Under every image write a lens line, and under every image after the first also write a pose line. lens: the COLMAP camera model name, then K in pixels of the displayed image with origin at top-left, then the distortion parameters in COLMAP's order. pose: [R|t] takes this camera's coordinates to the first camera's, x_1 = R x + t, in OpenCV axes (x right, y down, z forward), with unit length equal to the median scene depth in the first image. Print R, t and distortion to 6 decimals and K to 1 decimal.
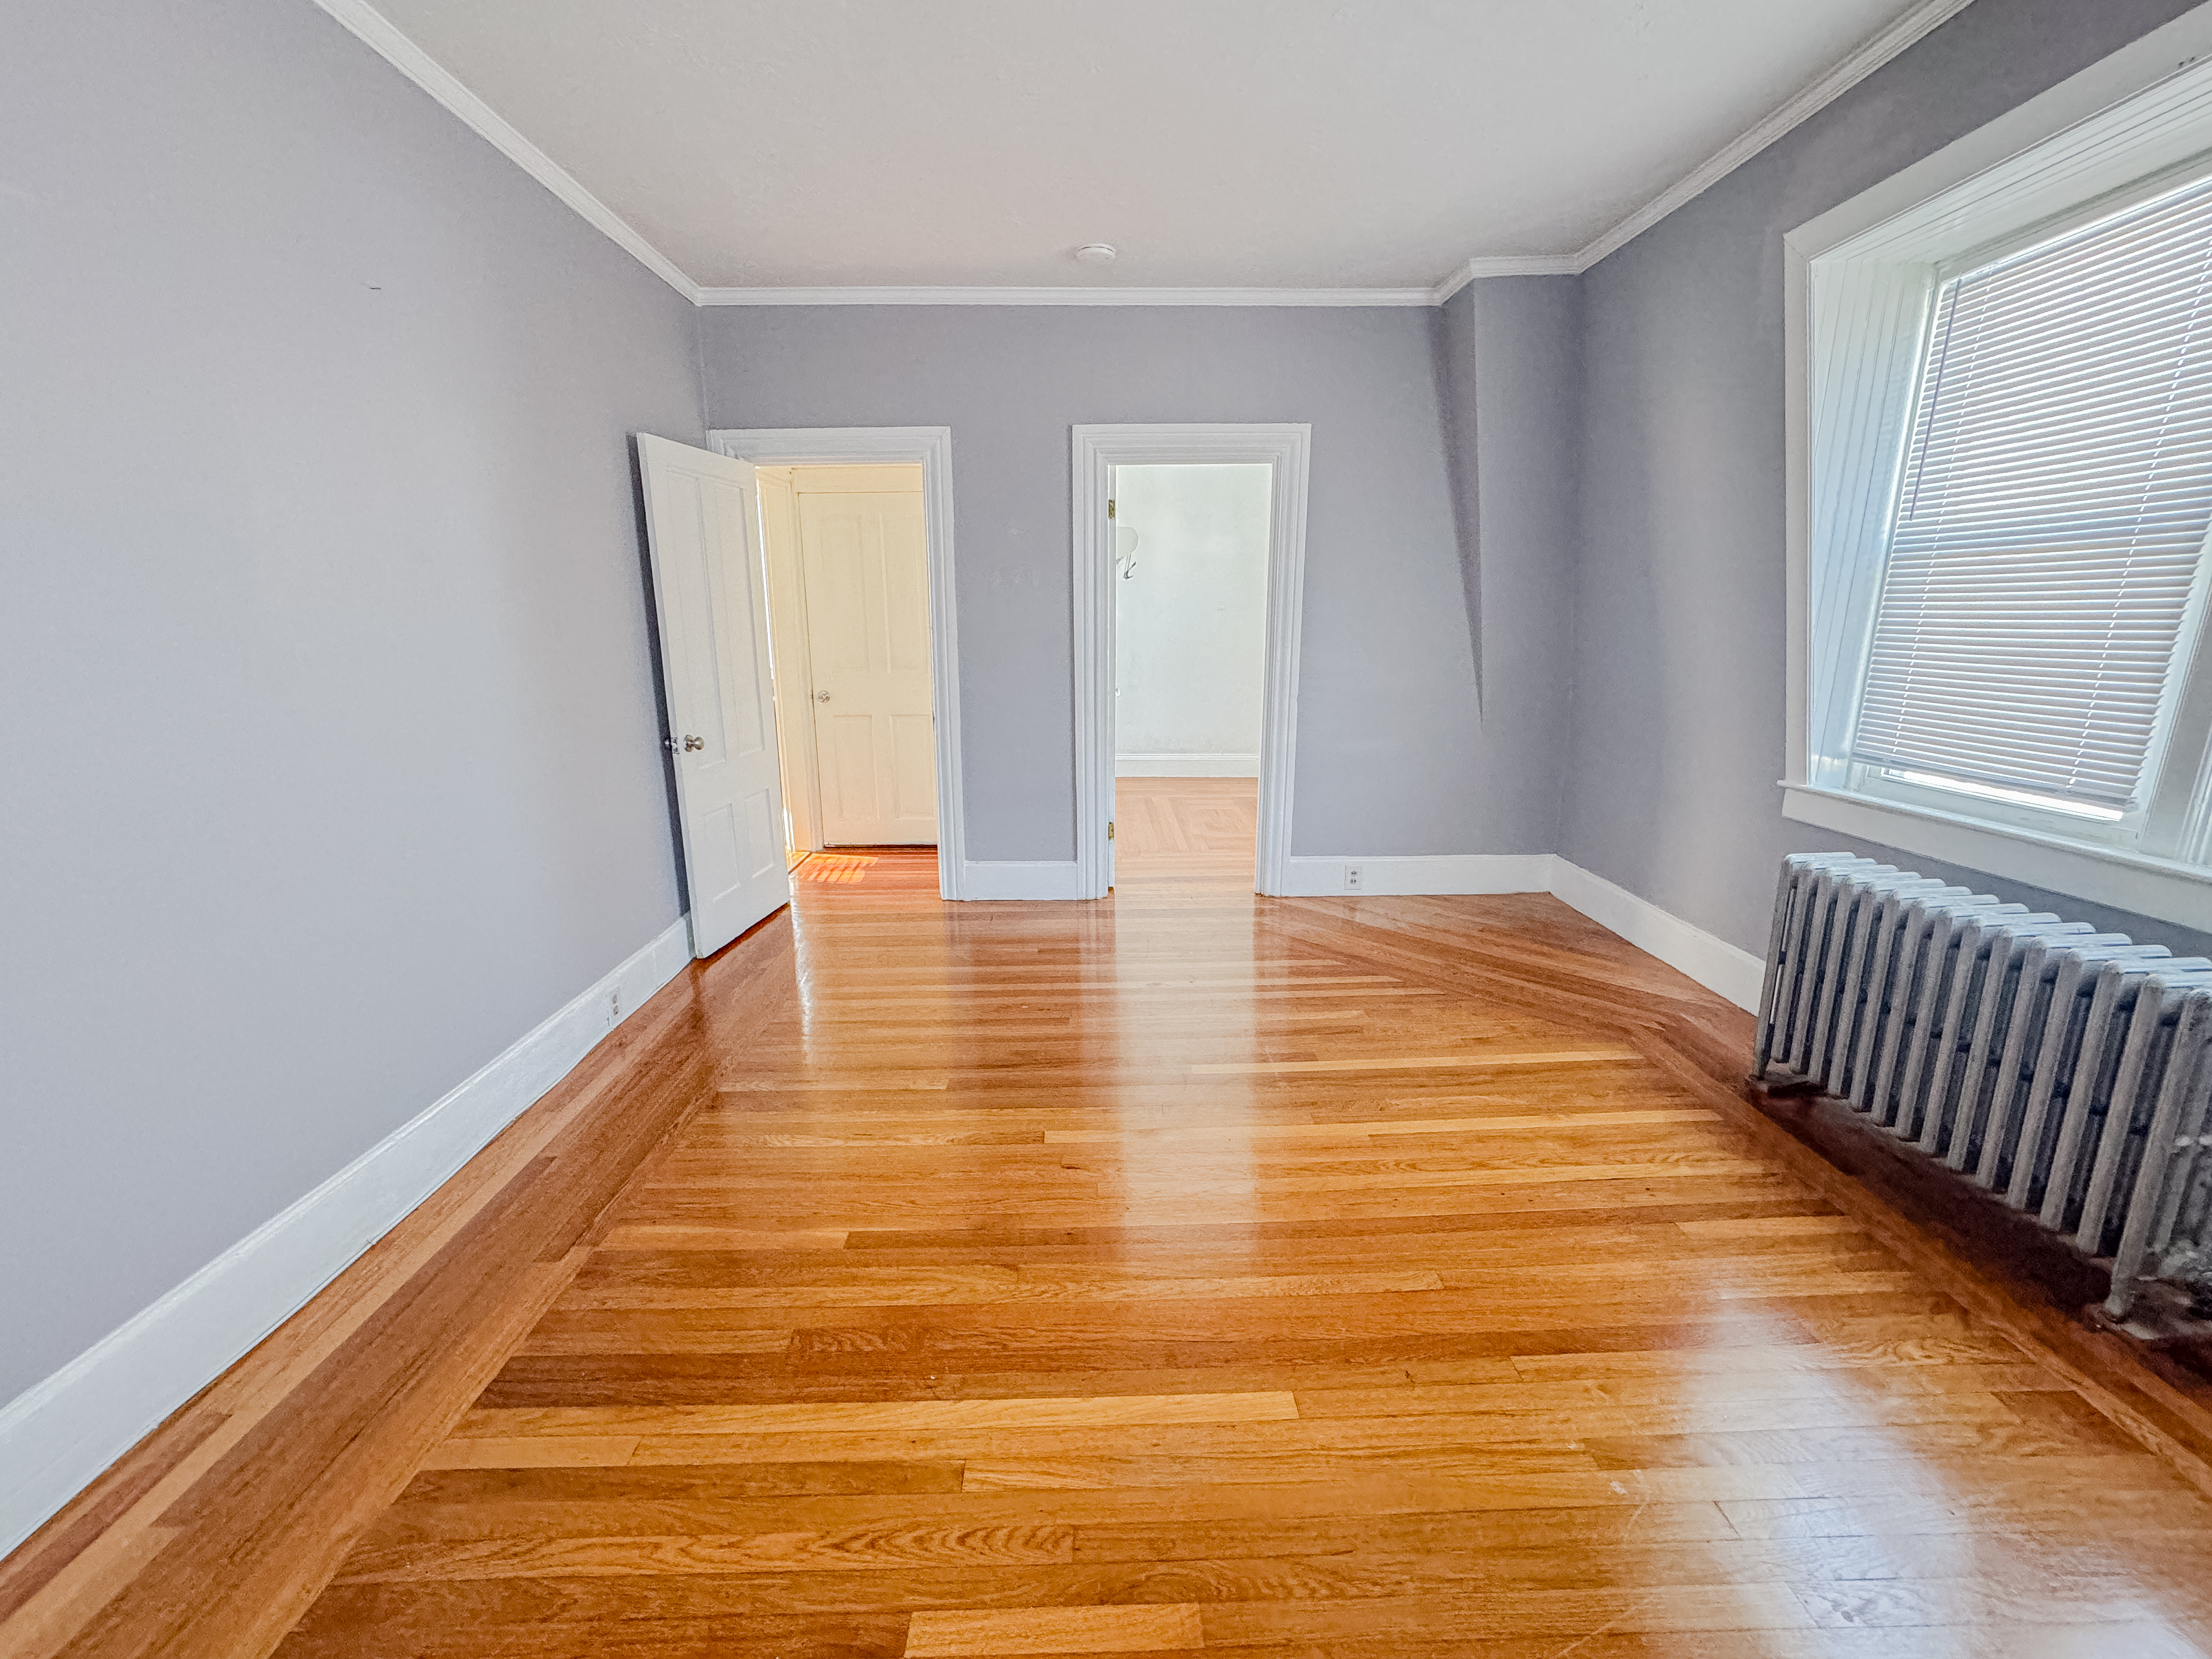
lens RADIAL K [[907.1, 0, 1093.6], [0, 907.1, 809.2], [0, 0, 1]] dist [-0.034714, 0.015485]
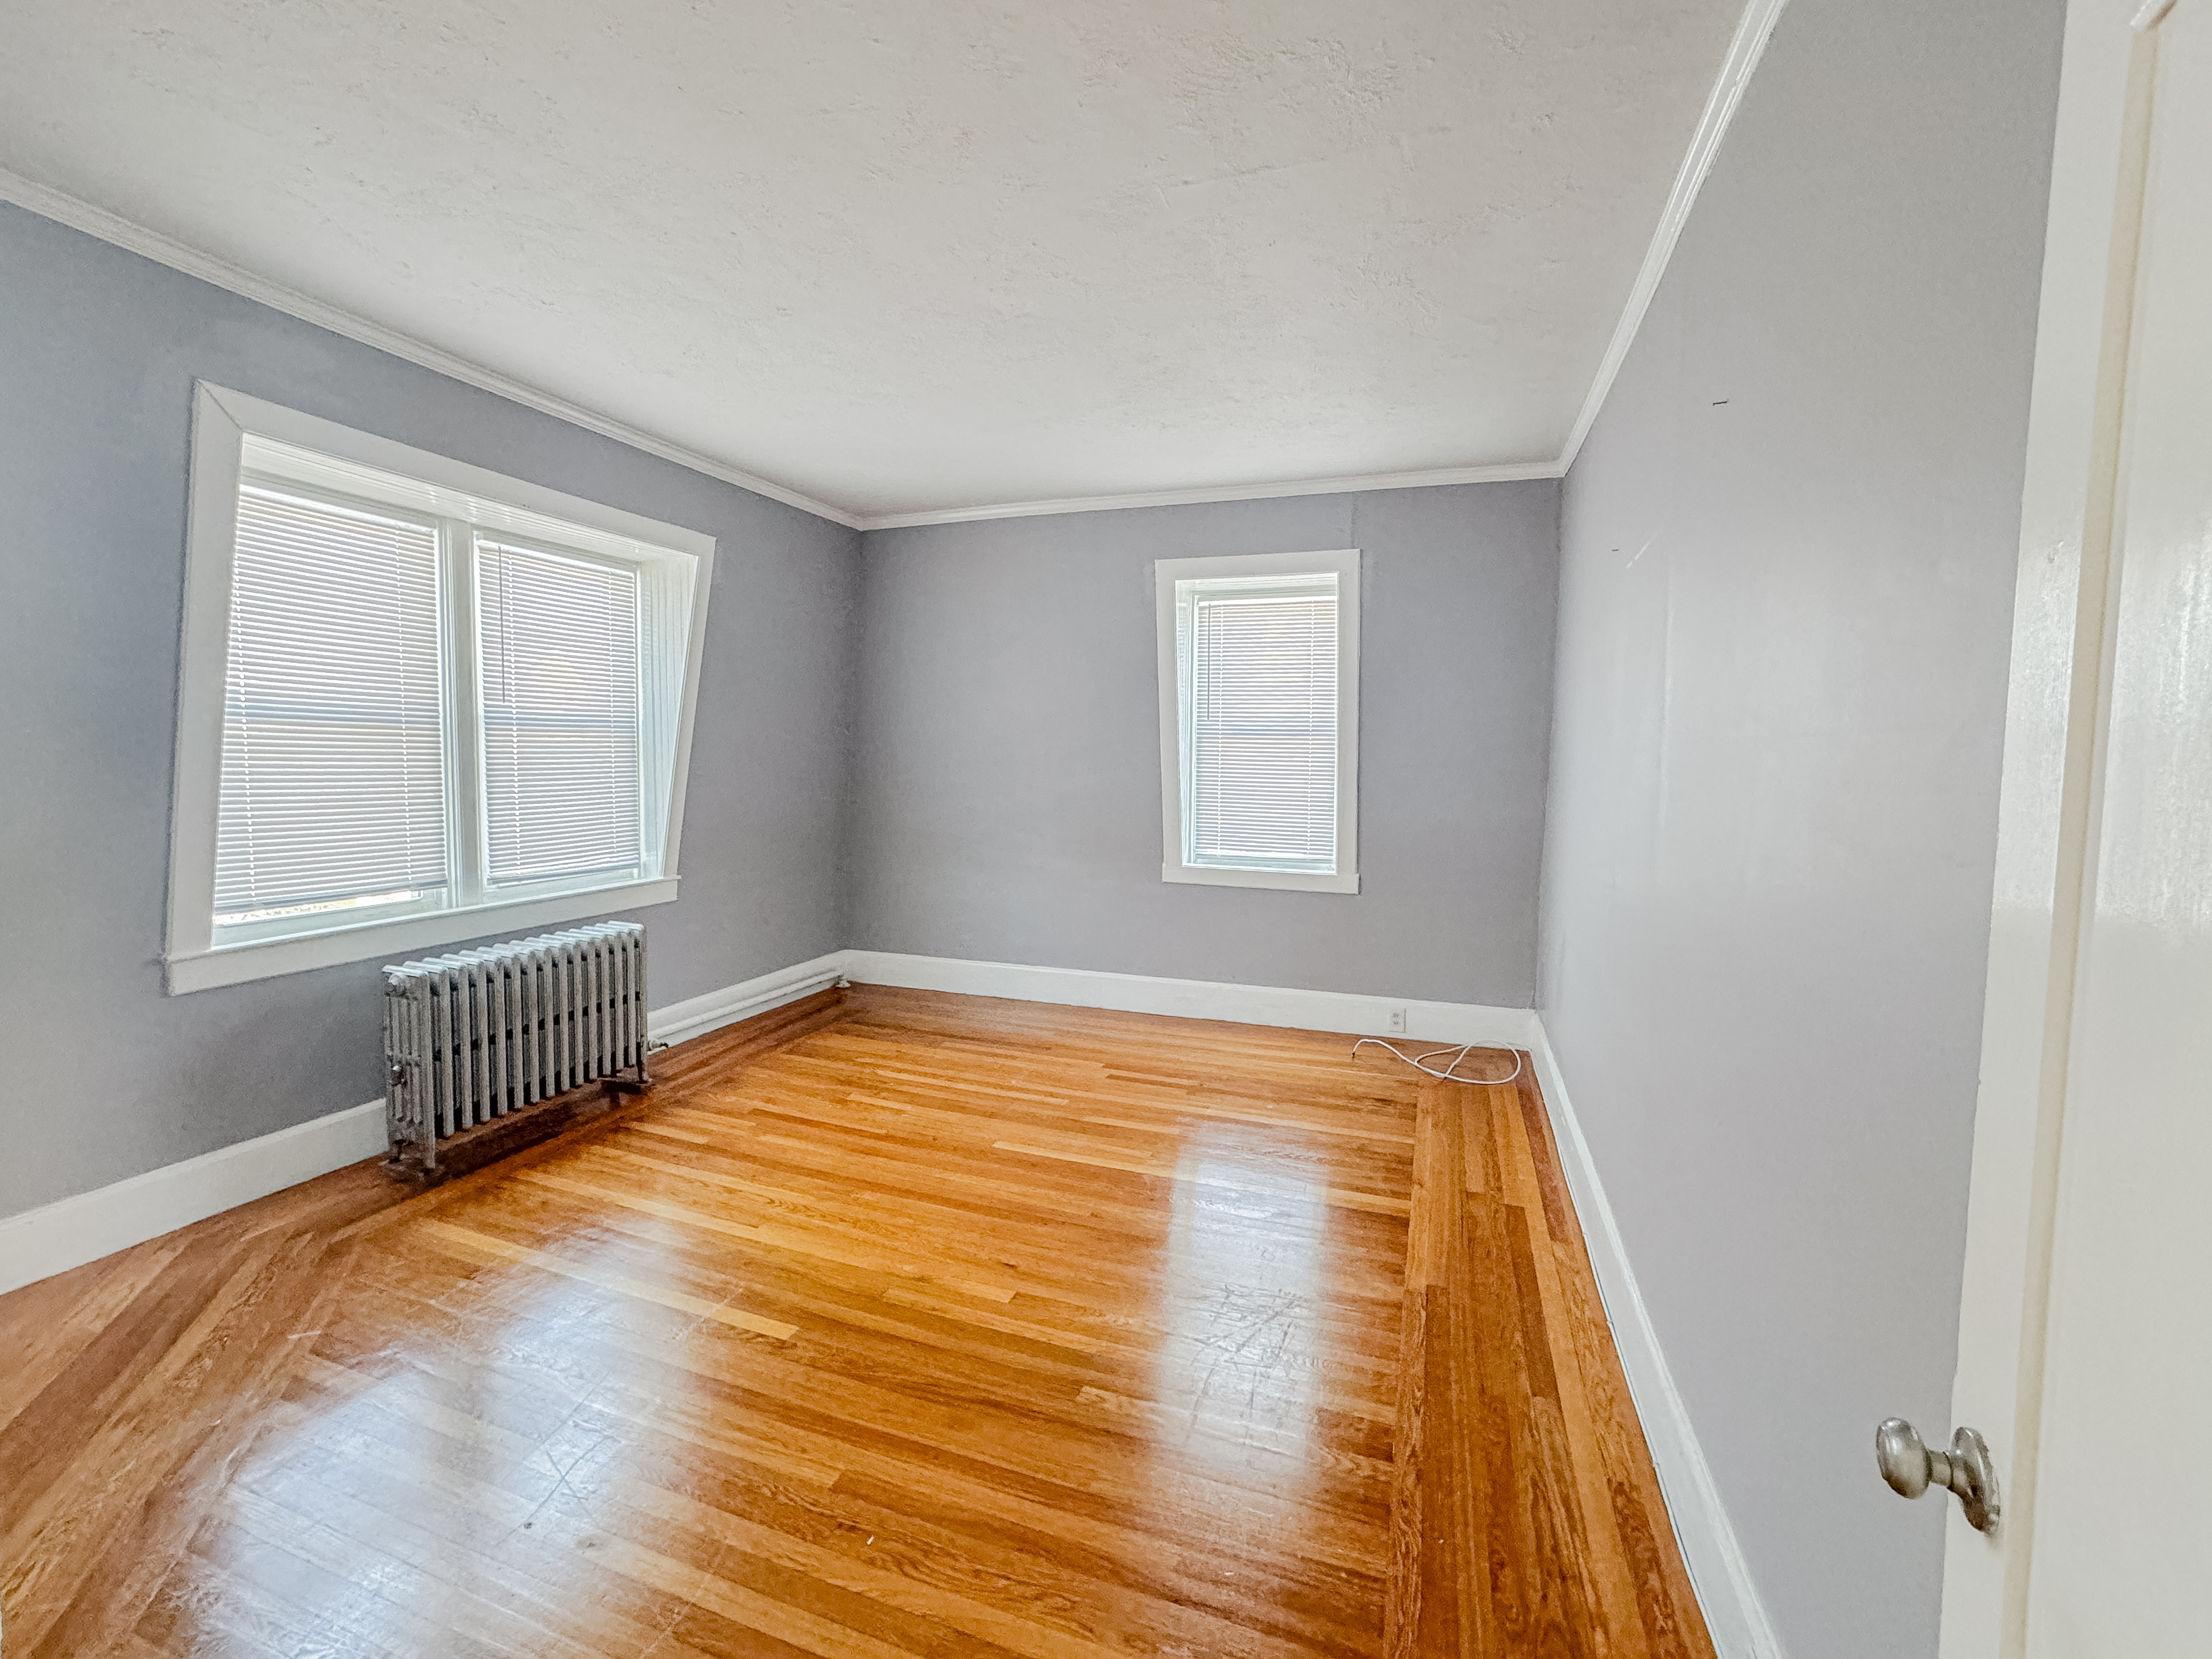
lens RADIAL K [[907.1, 0, 1093.6], [0, 907.1, 809.2], [0, 0, 1]] dist [-0.034714, 0.015485]
pose [[-0.934875, -0.029244, 0.353769, -0.516672], [0.063563, 0.966702, 0.247883, -0.437490], [-0.349239, 0.254227, -0.901888, 1.891351]]
